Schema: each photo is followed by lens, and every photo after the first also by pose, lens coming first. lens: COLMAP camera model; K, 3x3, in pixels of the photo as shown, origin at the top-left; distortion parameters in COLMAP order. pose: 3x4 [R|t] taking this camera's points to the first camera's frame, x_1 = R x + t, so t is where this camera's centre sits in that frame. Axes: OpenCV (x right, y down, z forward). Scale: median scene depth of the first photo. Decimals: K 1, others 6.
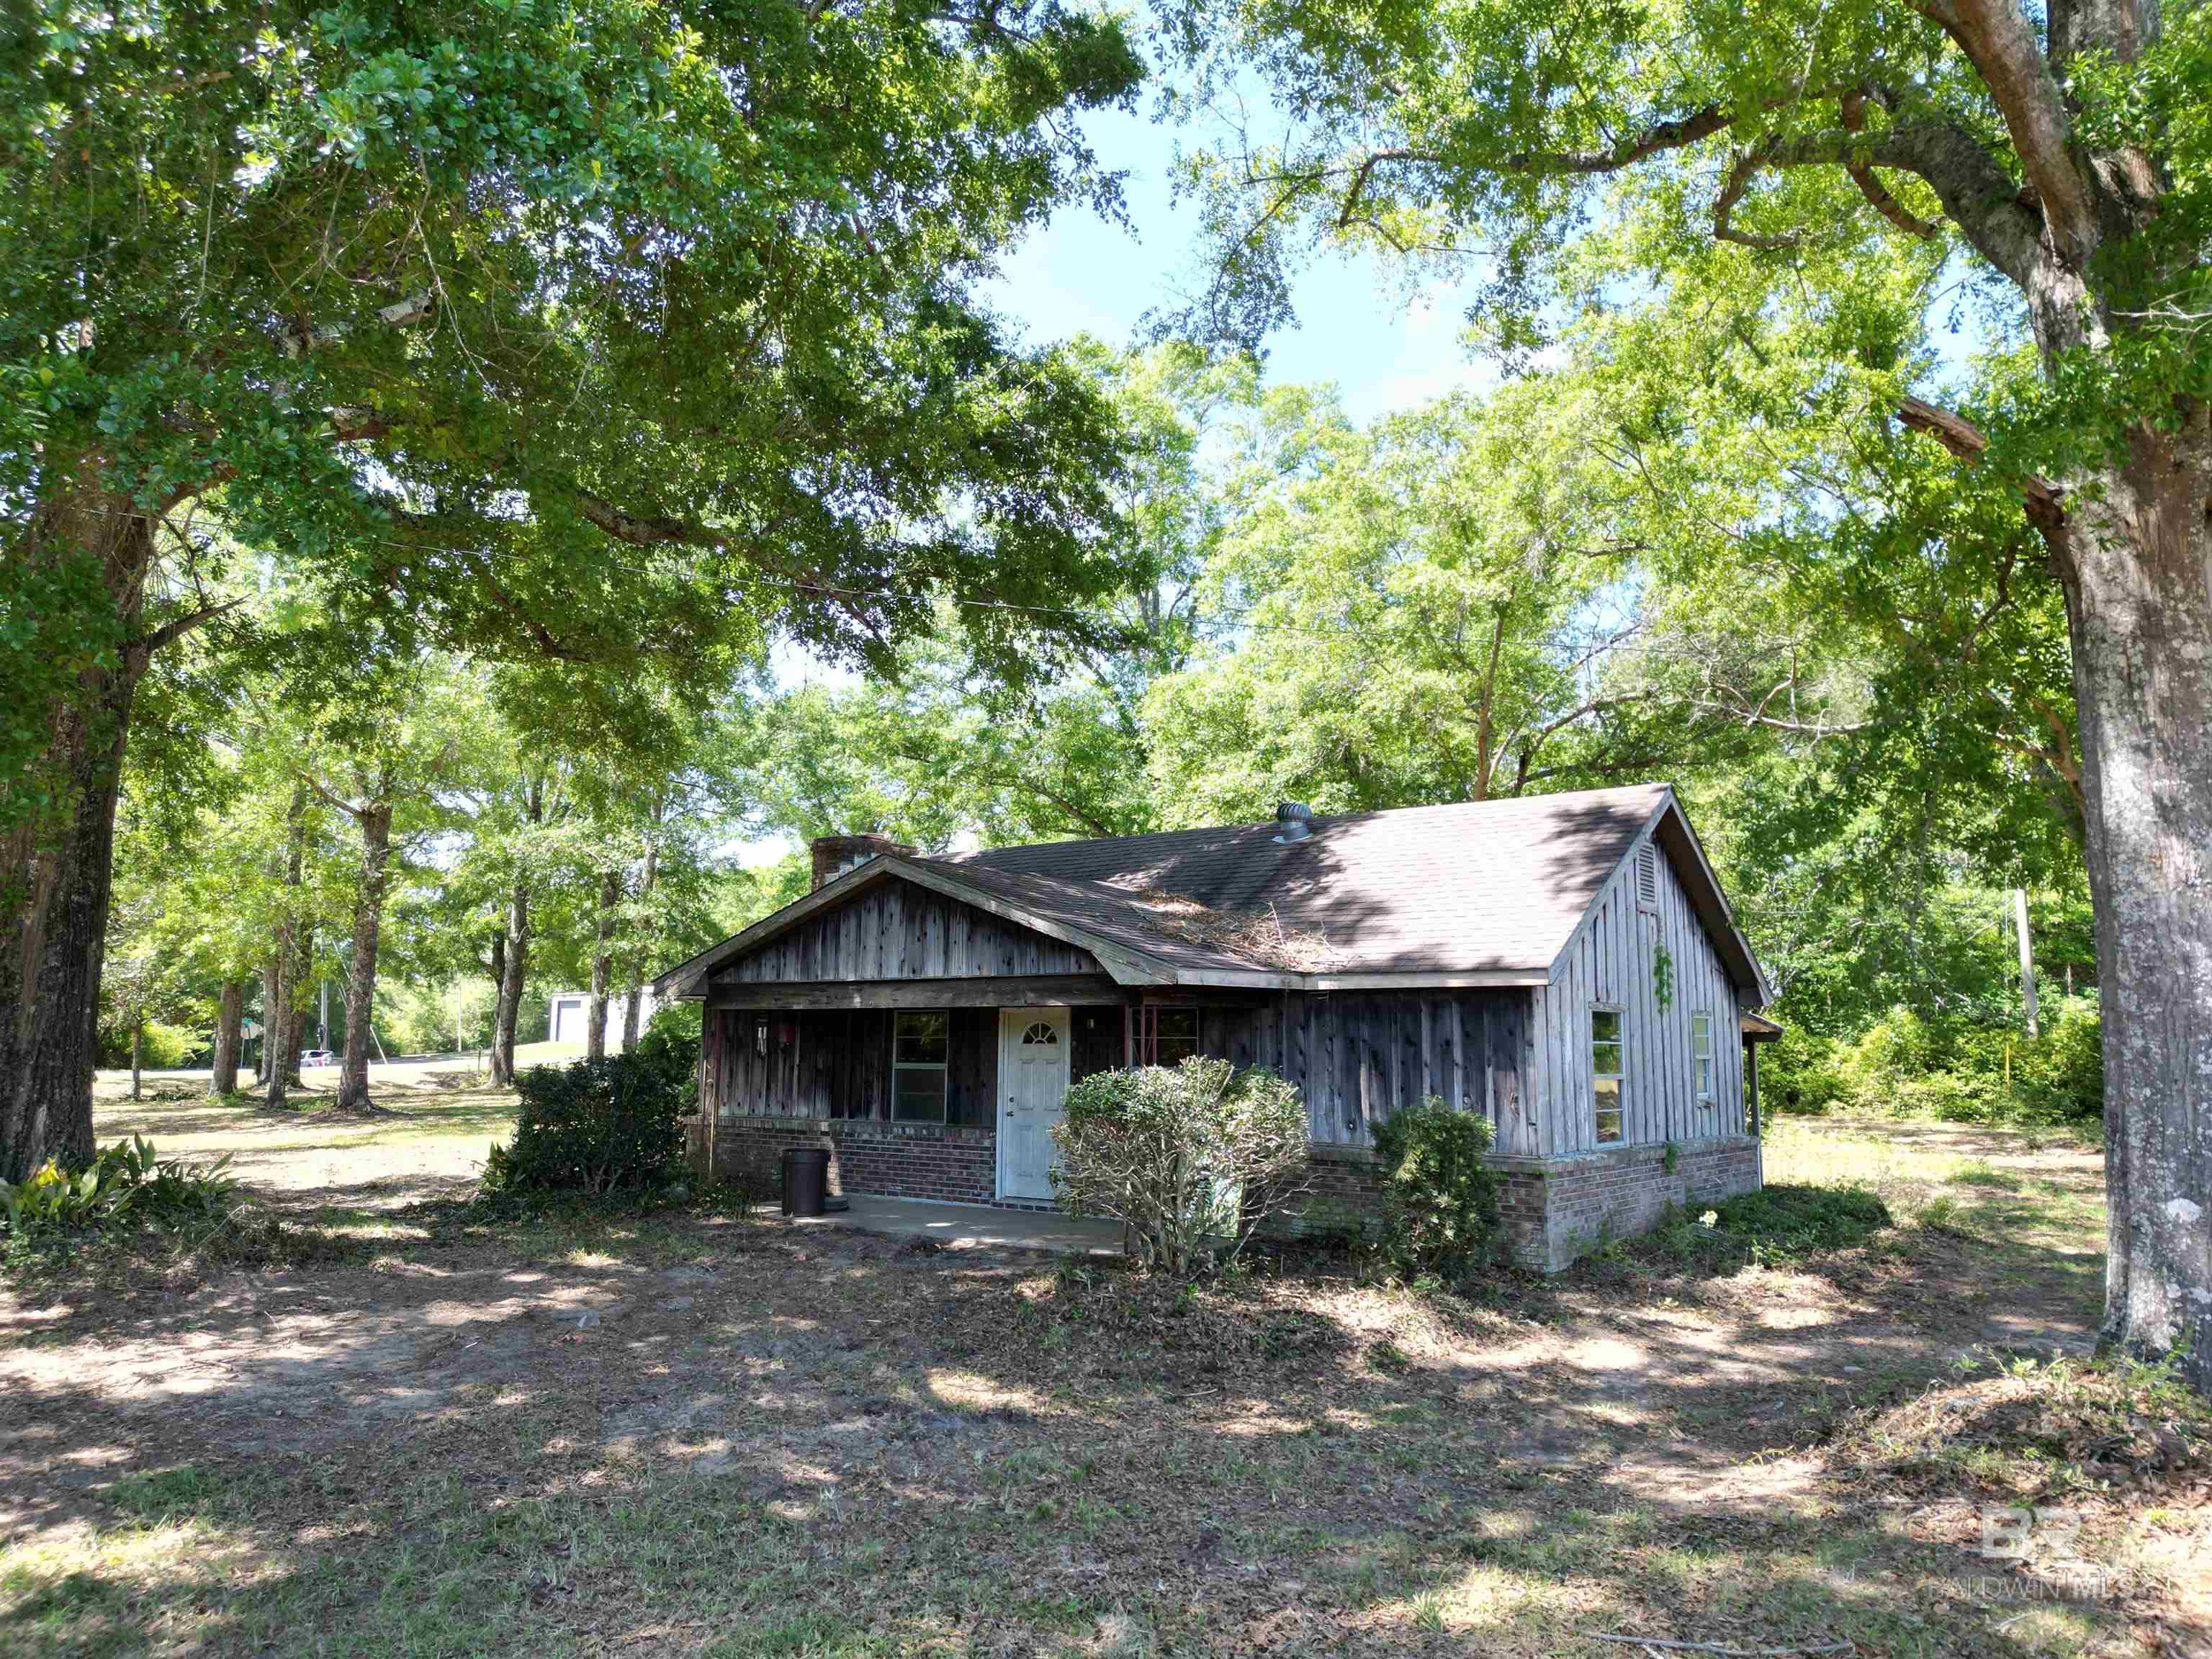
lens RADIAL K [[1459.3, 0, 1140.8], [0, 1459.3, 797.4], [0, 0, 1]] dist [0.033532, -0.003127]
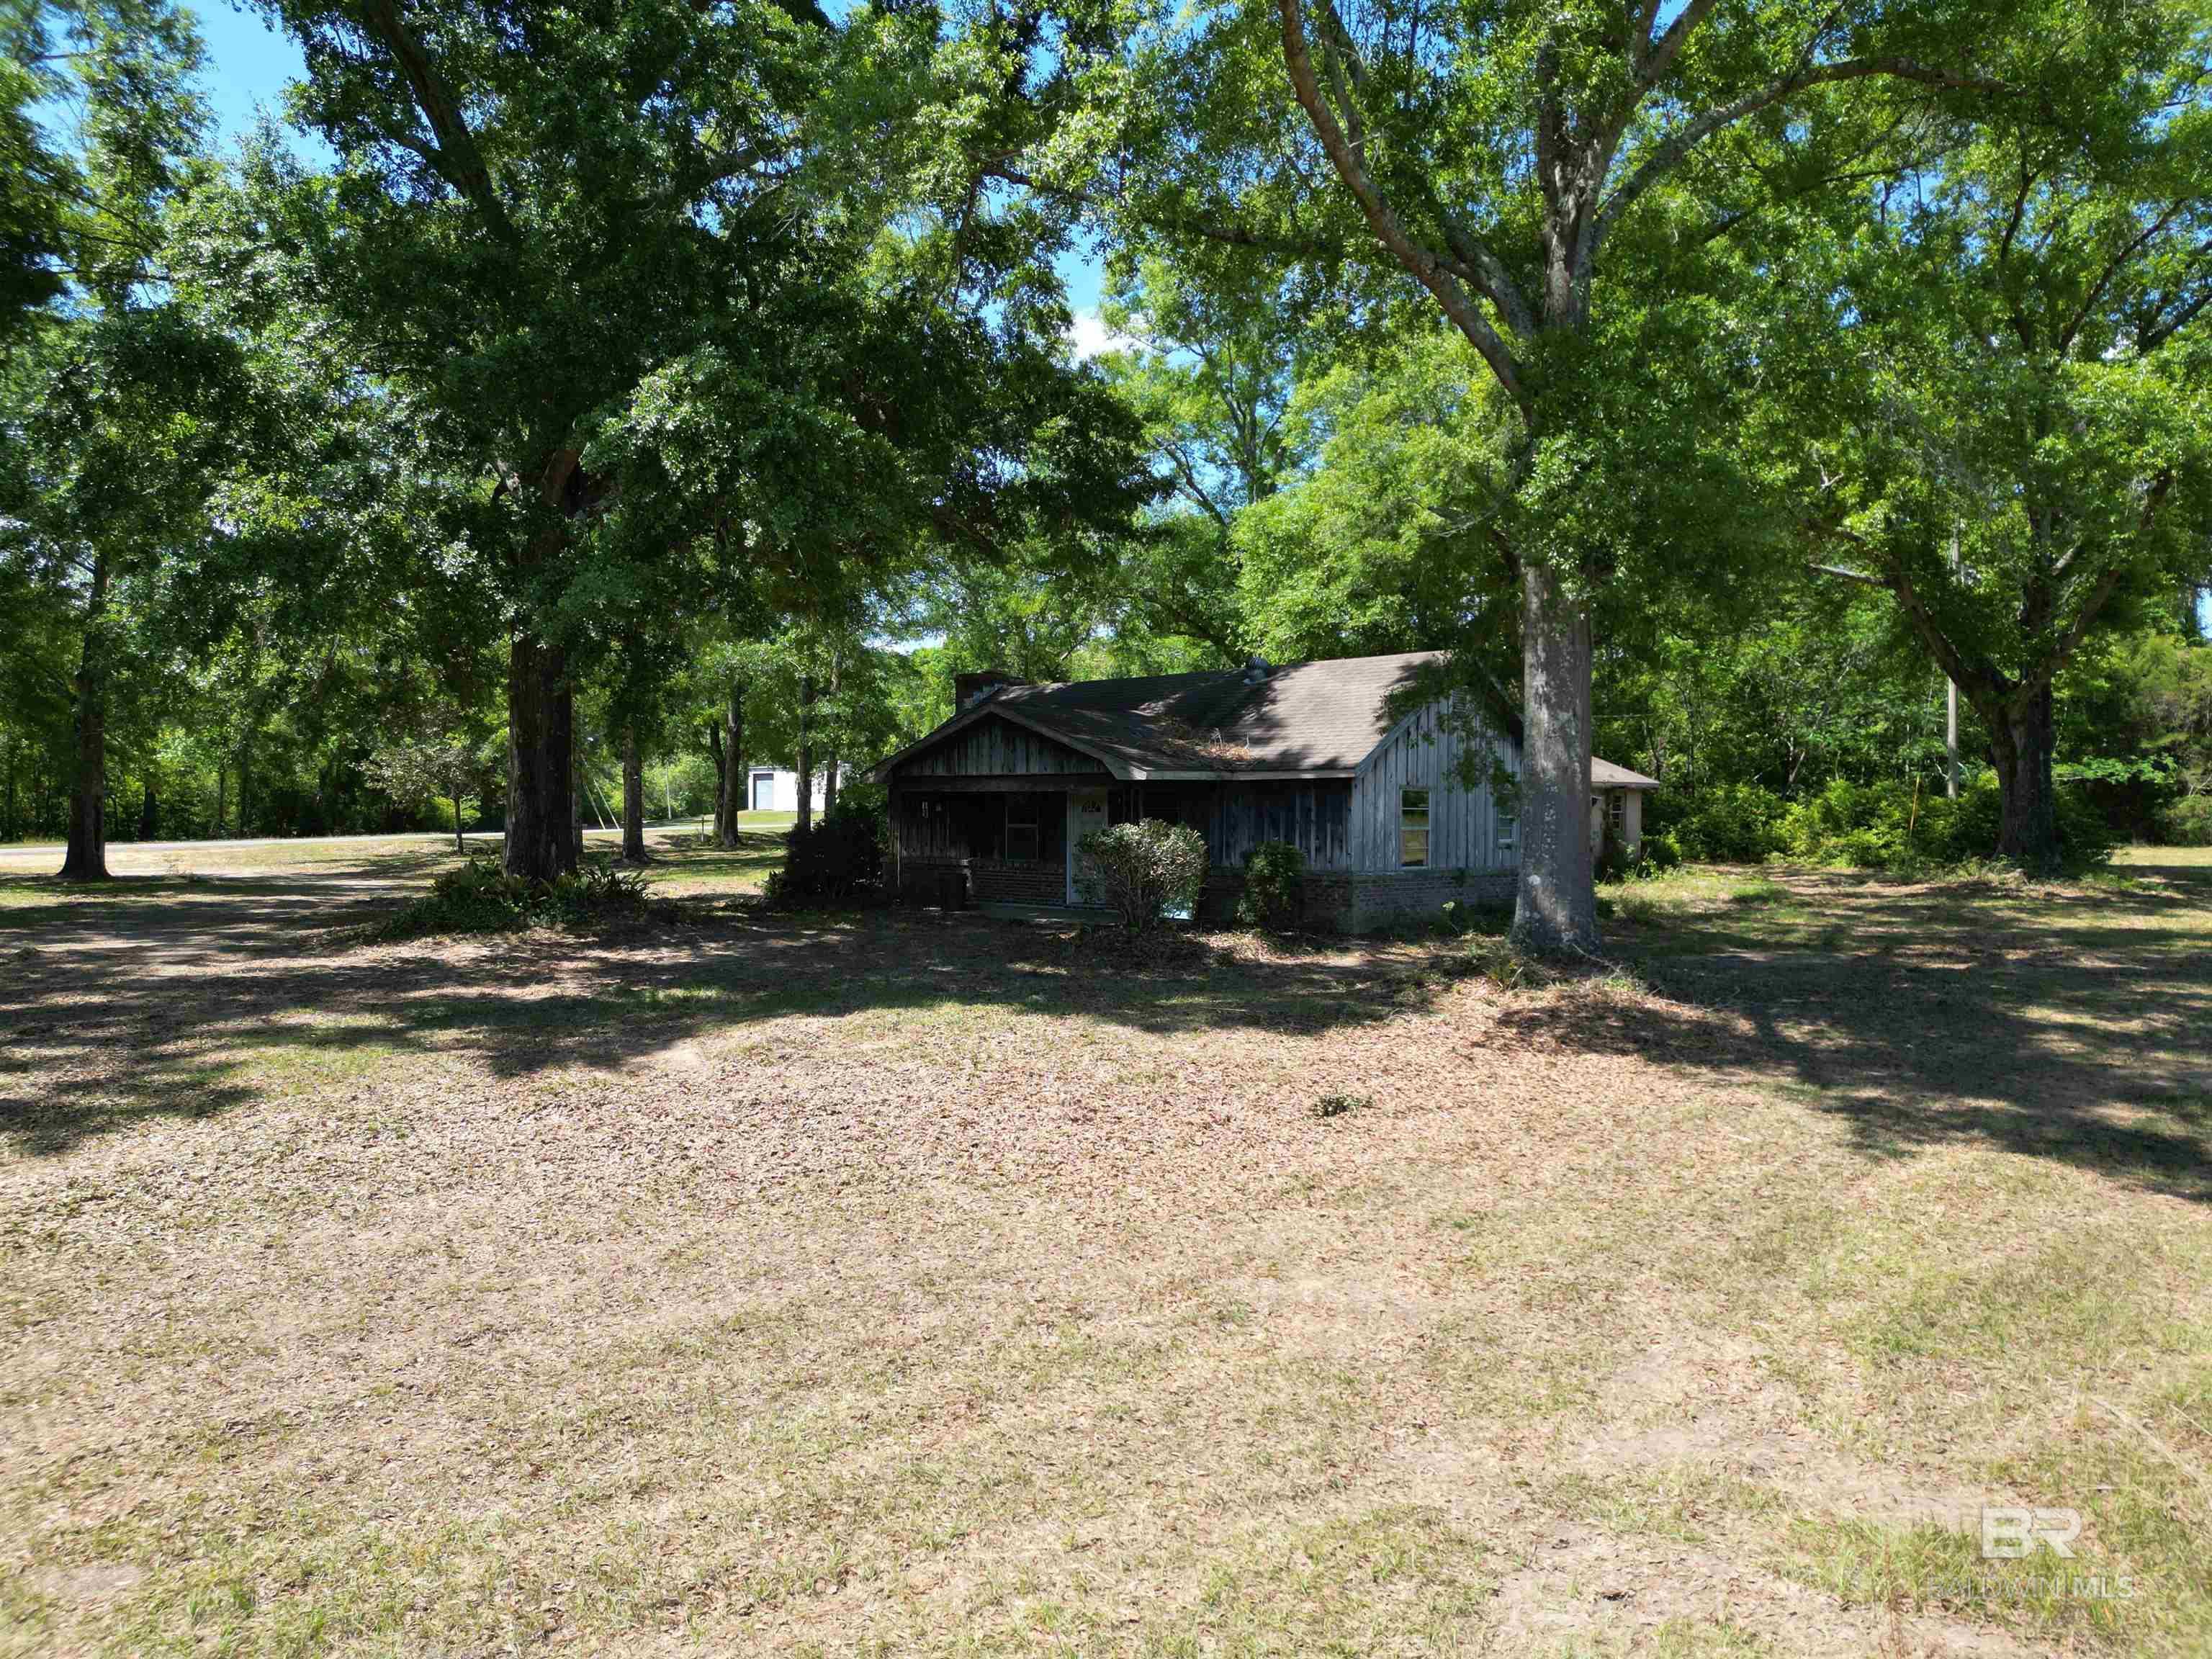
lens RADIAL K [[1459.3, 0, 1140.8], [0, 1459.3, 797.4], [0, 0, 1]] dist [0.033532, -0.003127]
pose [[0.993847, -0.005275, -0.110633, 0.133666], [0.022612, 0.987491, 0.156045, -0.080723], [0.108426, -0.157587, 0.981535, -0.477981]]
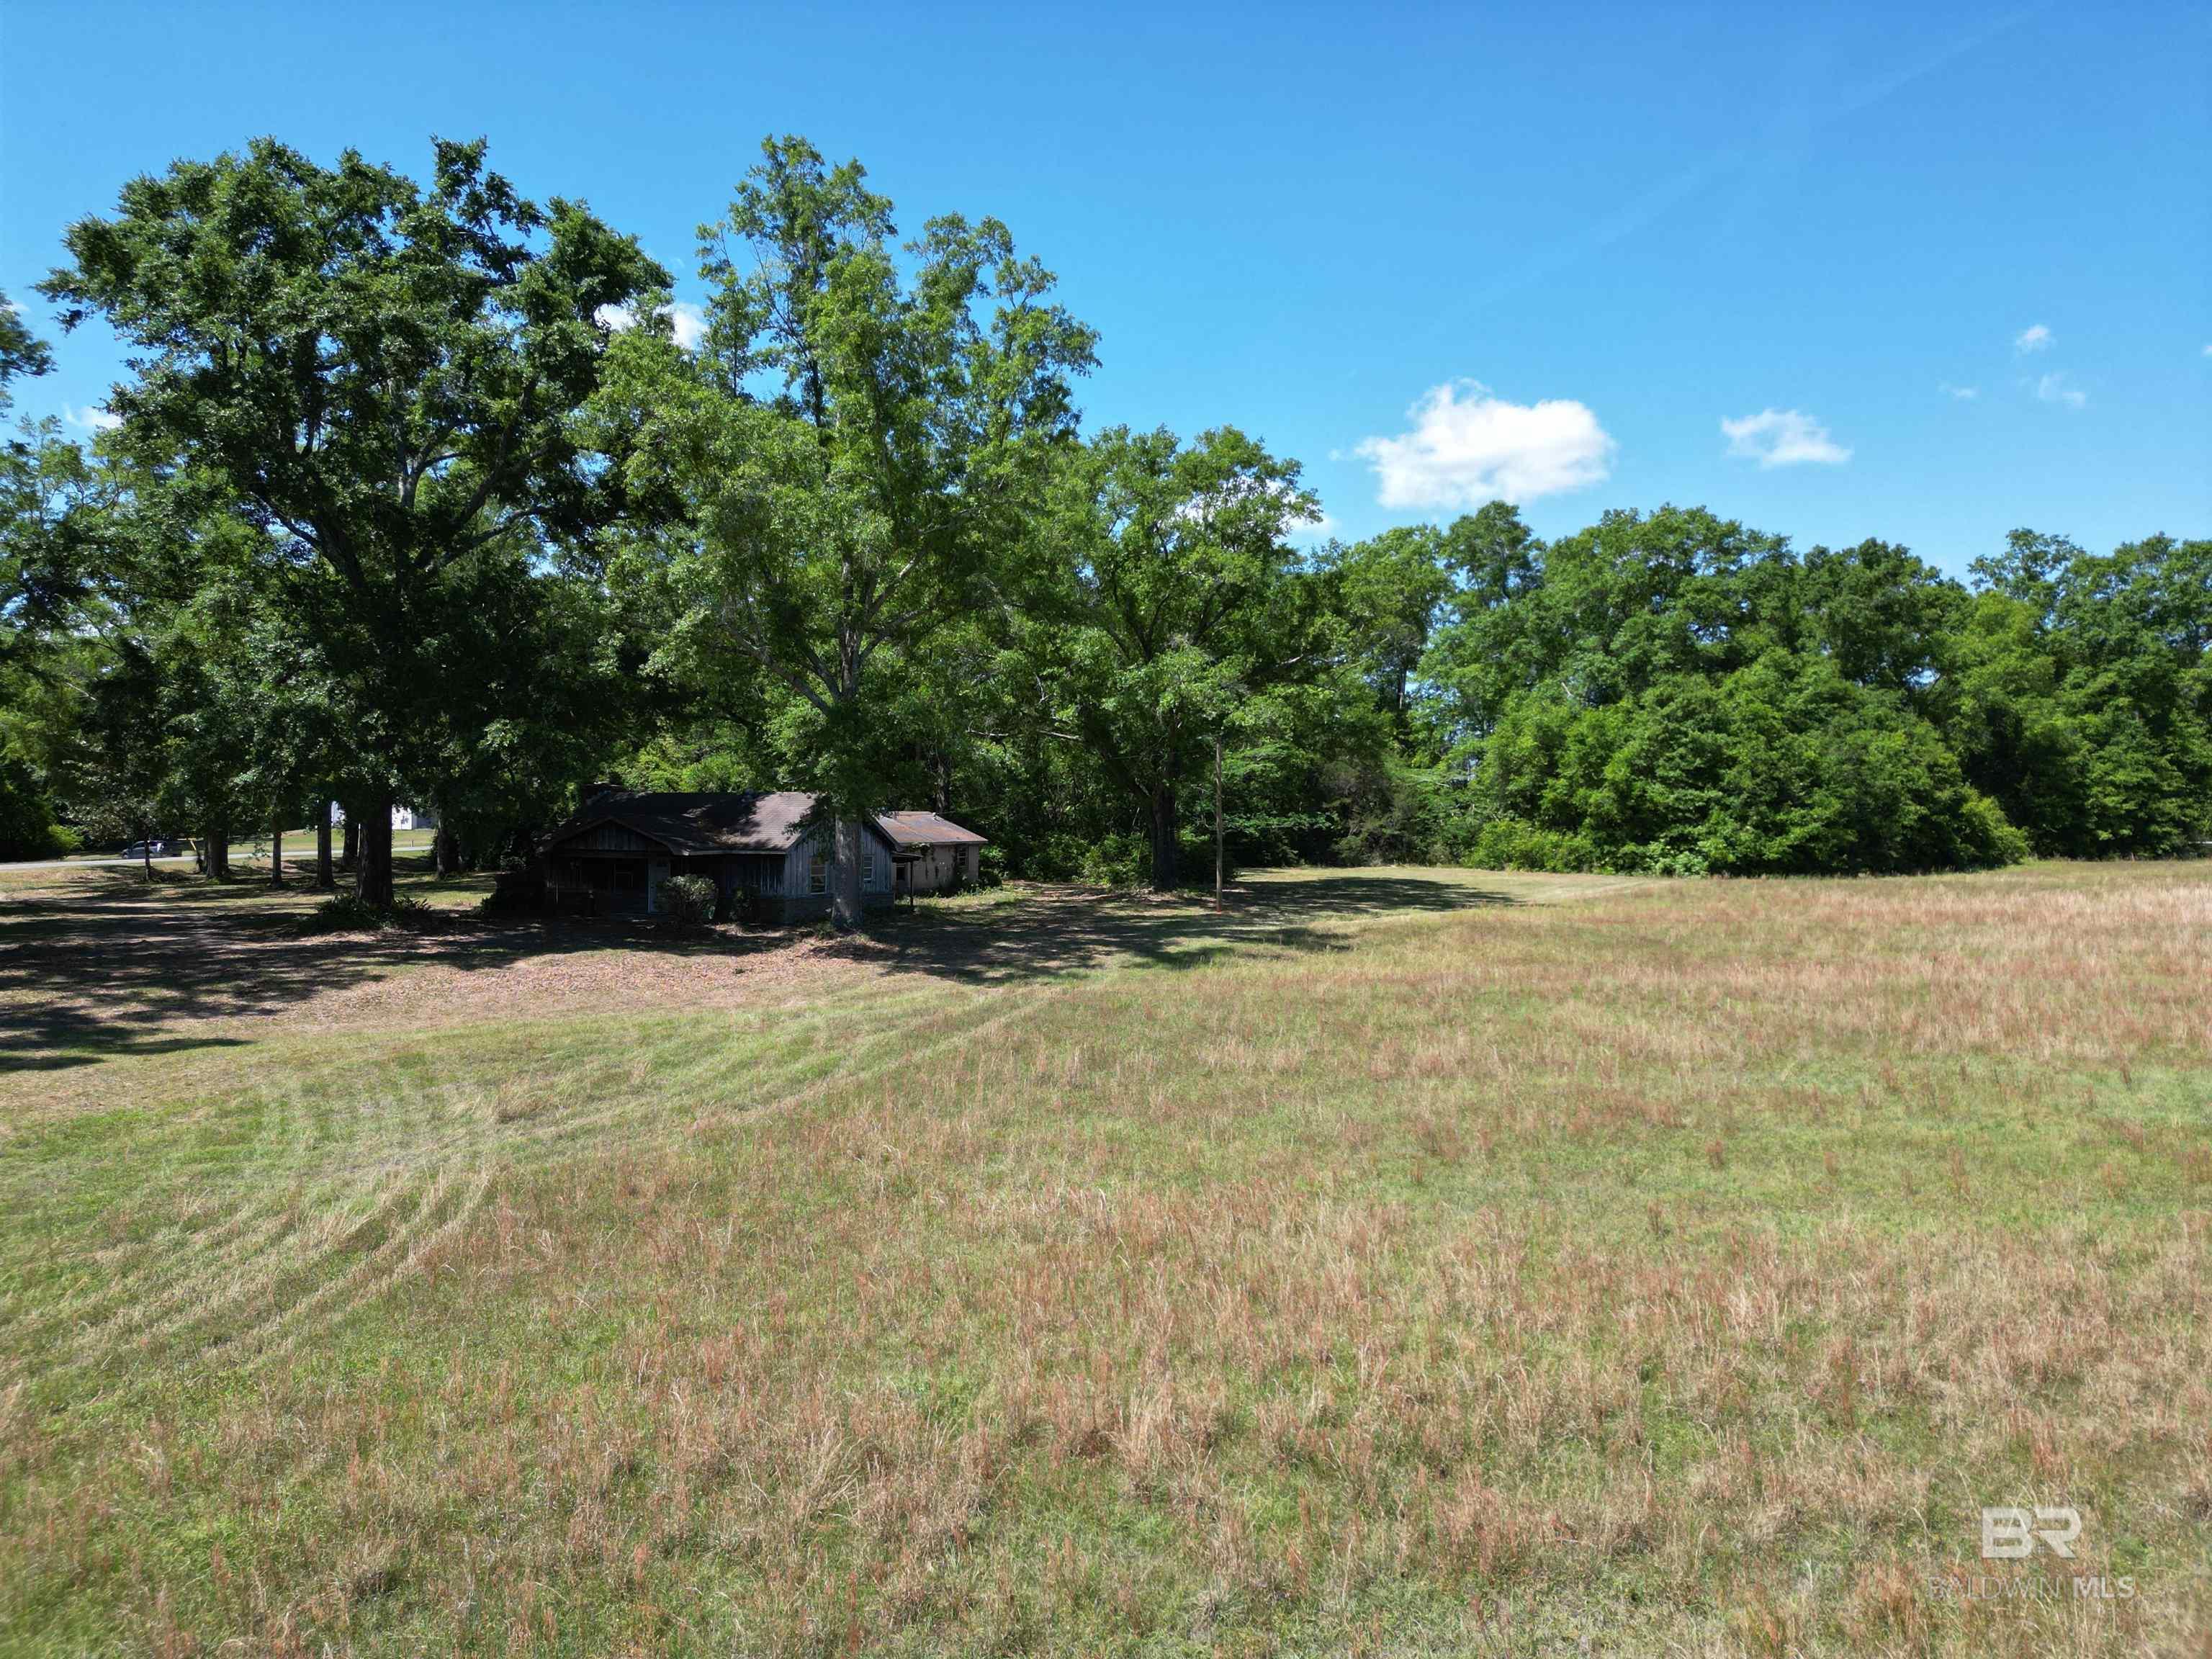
lens RADIAL K [[1459.3, 0, 1140.8], [0, 1459.3, 797.4], [0, 0, 1]] dist [0.033532, -0.003127]
pose [[0.984651, 0.002164, 0.174520, 0.334639], [-0.029449, 0.987647, 0.153905, -0.419530], [-0.172031, -0.156682, 0.972551, -1.900158]]
